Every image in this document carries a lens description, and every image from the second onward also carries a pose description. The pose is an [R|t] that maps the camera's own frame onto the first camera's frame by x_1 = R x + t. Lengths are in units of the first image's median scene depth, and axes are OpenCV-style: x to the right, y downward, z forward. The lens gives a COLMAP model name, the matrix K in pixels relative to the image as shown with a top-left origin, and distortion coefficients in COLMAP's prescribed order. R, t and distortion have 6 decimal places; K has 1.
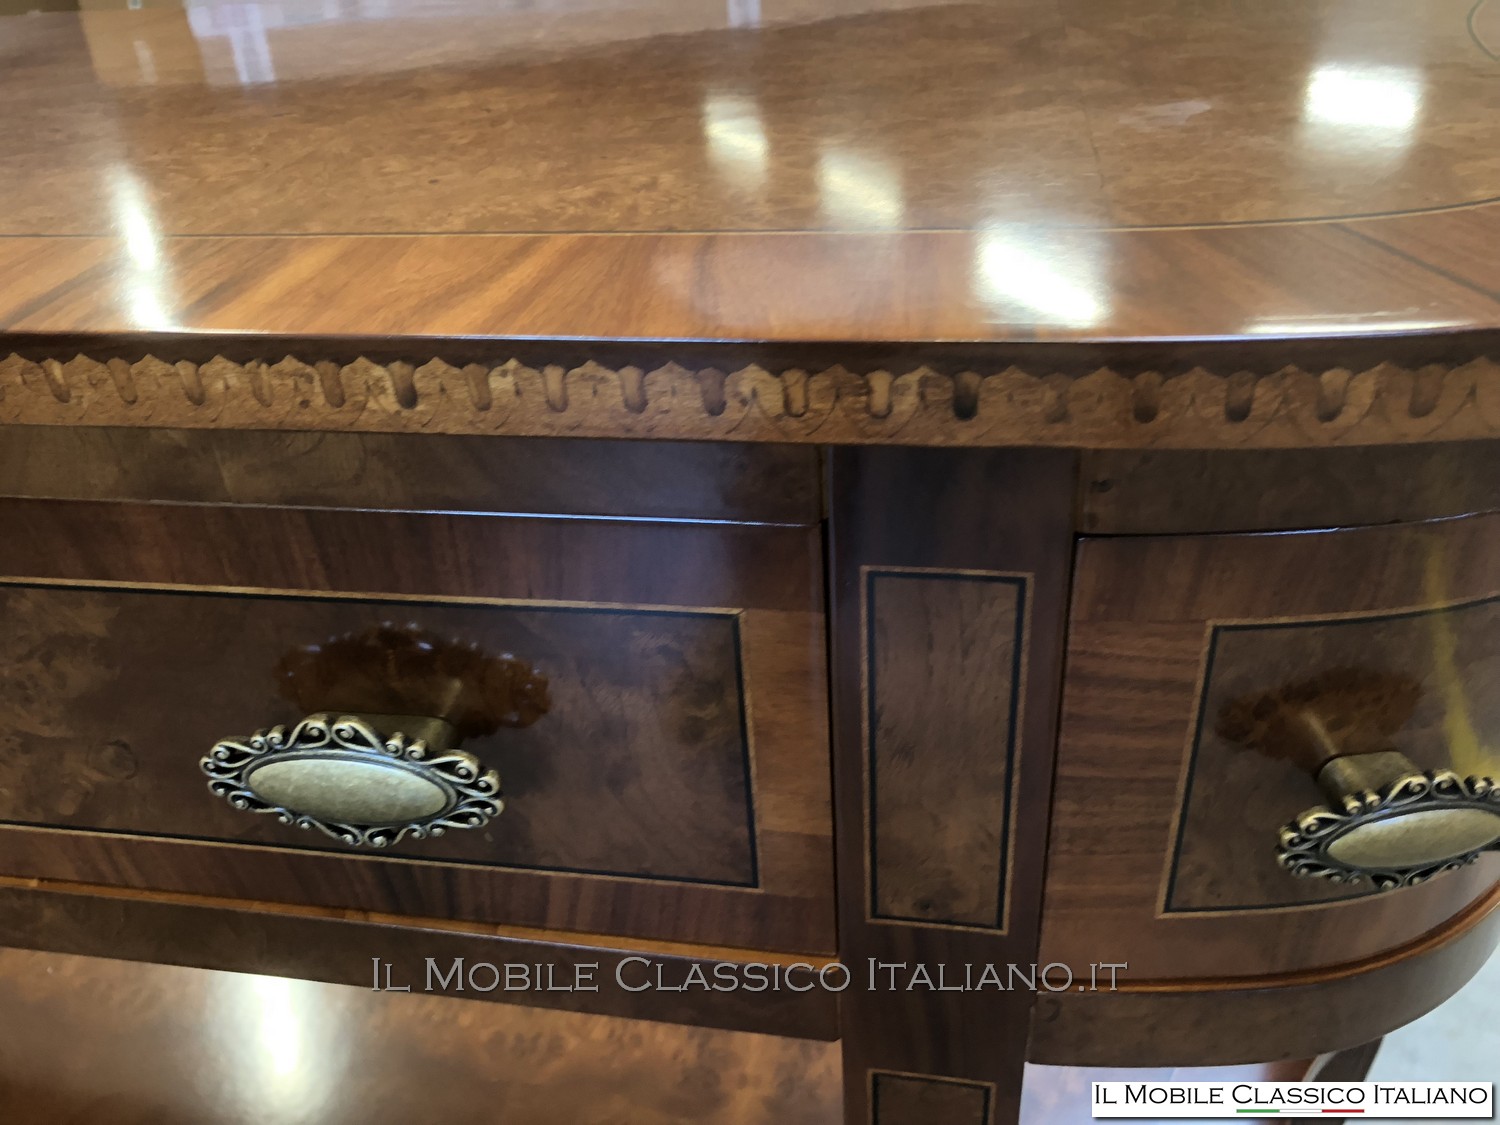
lens RADIAL K [[1230.1, 0, 745.1], [0, 1230.1, 537.5], [0, 0, 1]] dist [0.035772, -0.015318]
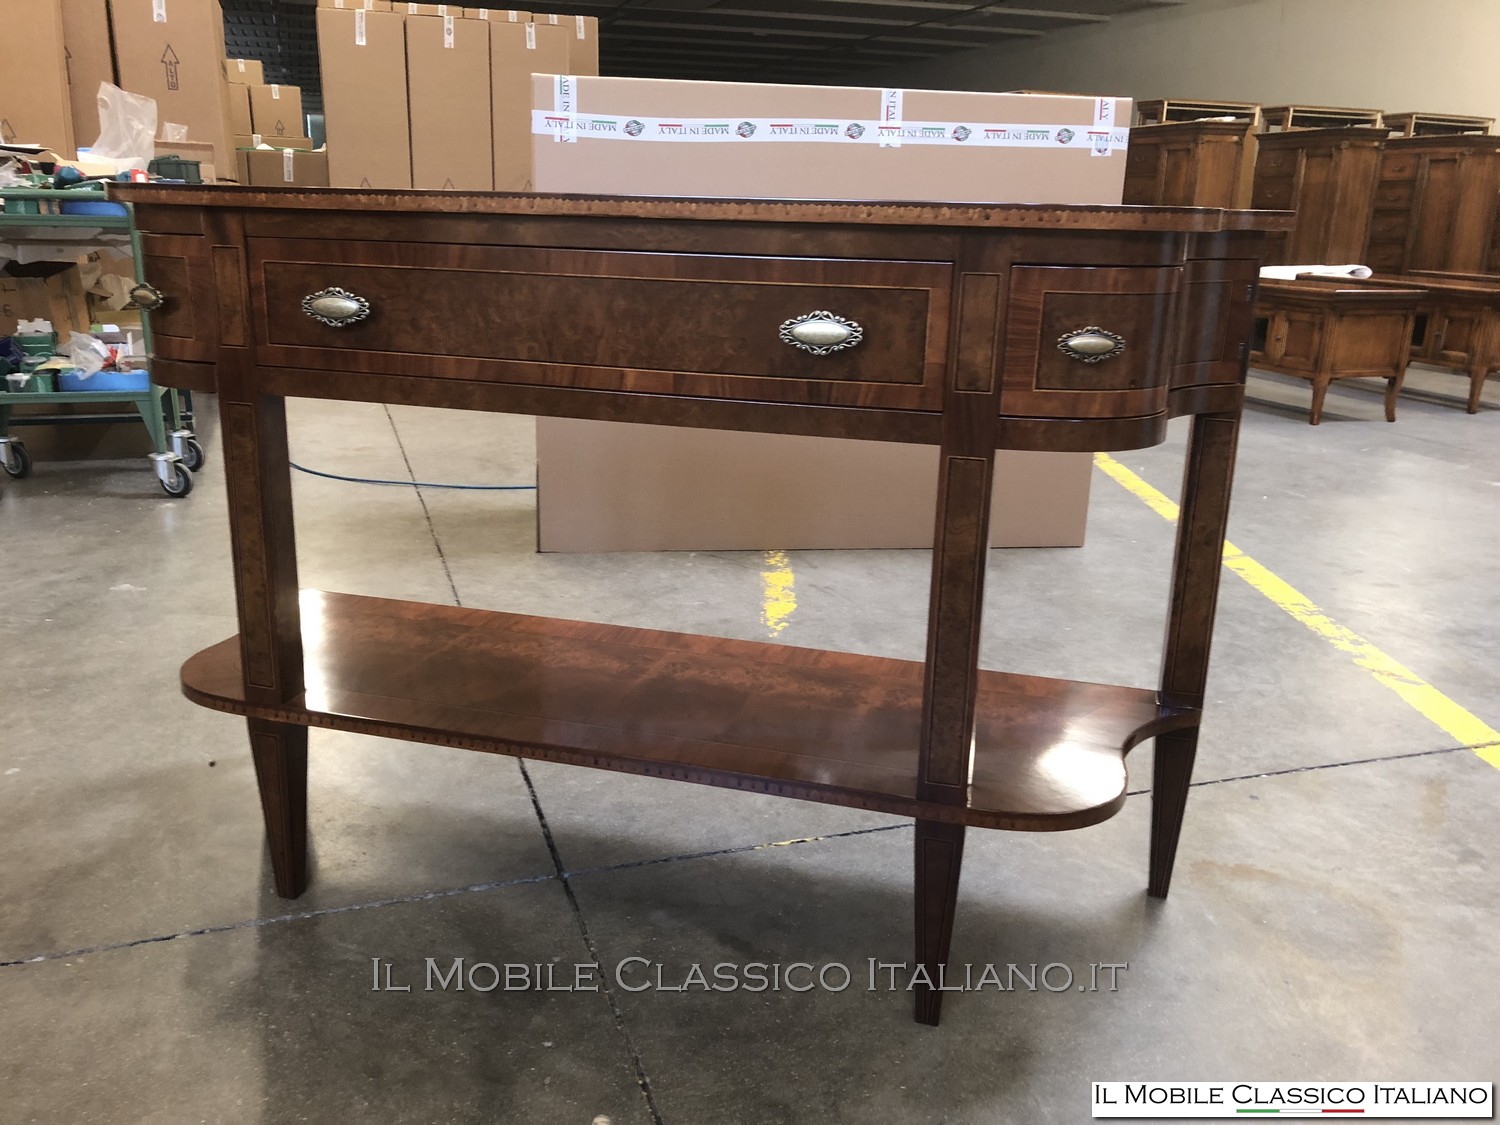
lens RADIAL K [[1230.1, 0, 753.0], [0, 1230.1, 551.0], [0, 0, 1]] dist [0.035772, -0.015318]
pose [[0.992499, 0.107262, -0.058660, -0.255059], [-0.118947, 0.958086, -0.260621, 2.040615], [0.028246, 0.265643, 0.963657, -2.729183]]
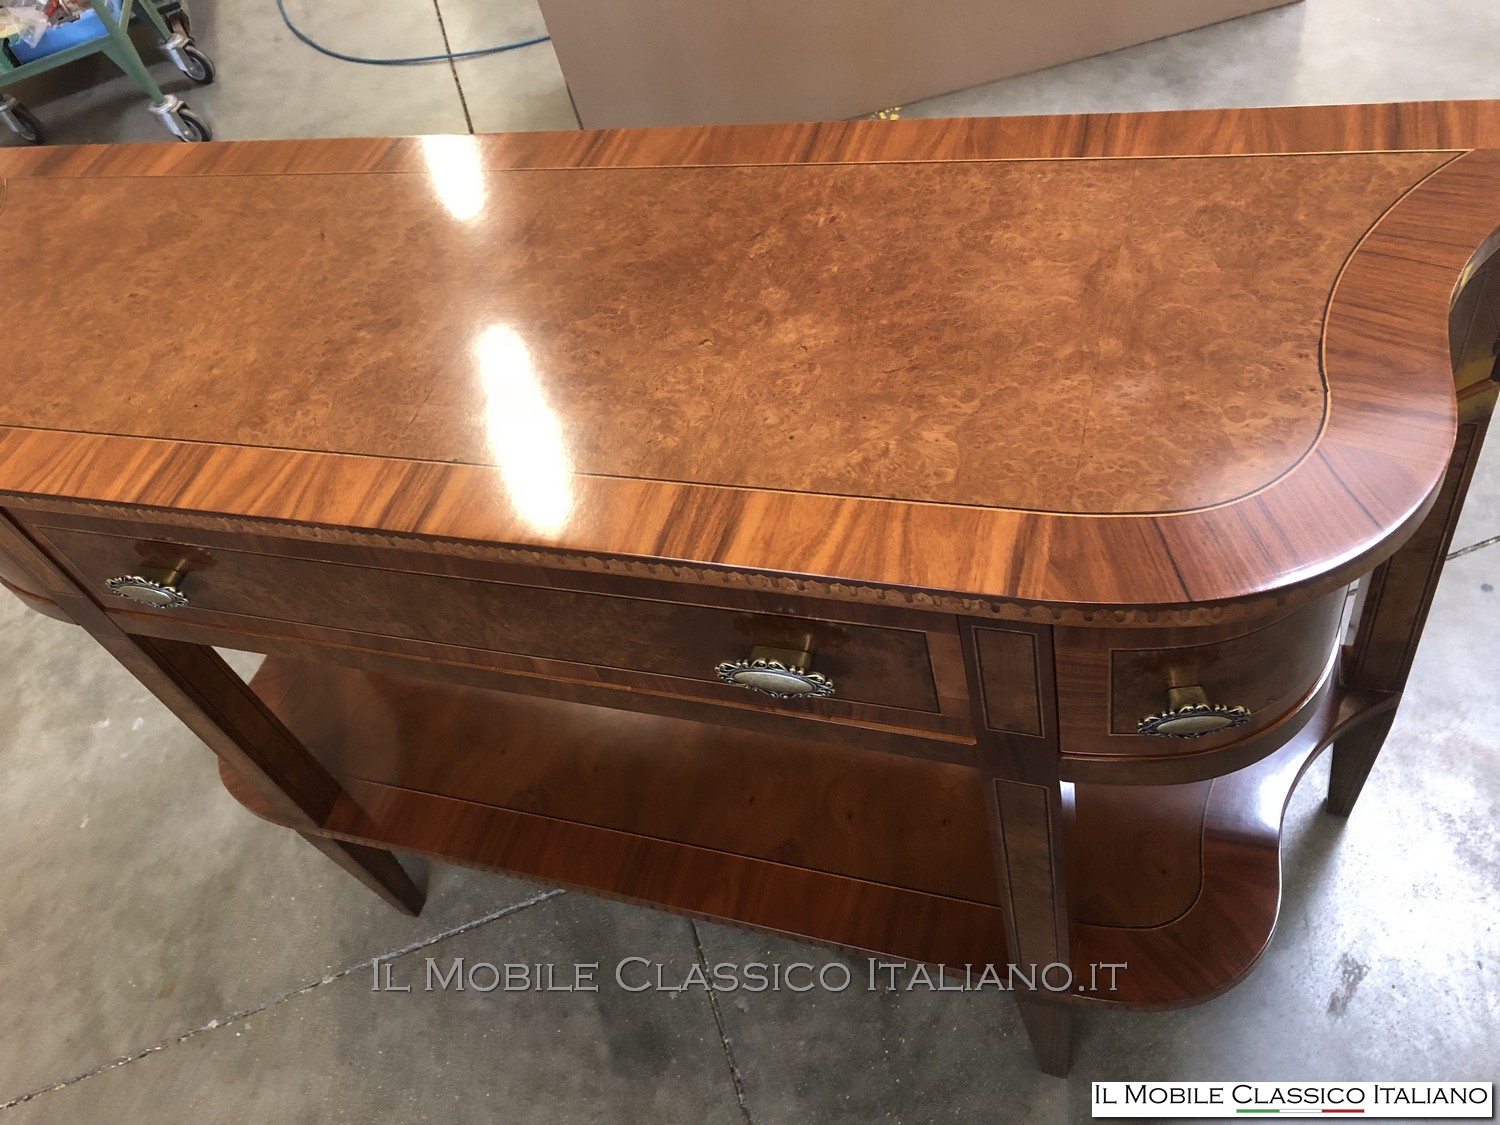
lens RADIAL K [[1230.1, 0, 749.6], [0, 1230.1, 561.6], [0, 0, 1]] dist [0.035772, -0.015318]
pose [[0.979026, 0.003757, -0.203699, 0.158001], [0.065061, 0.941714, 0.330065, -0.944767], [0.193066, -0.336395, 0.921718, -1.366074]]
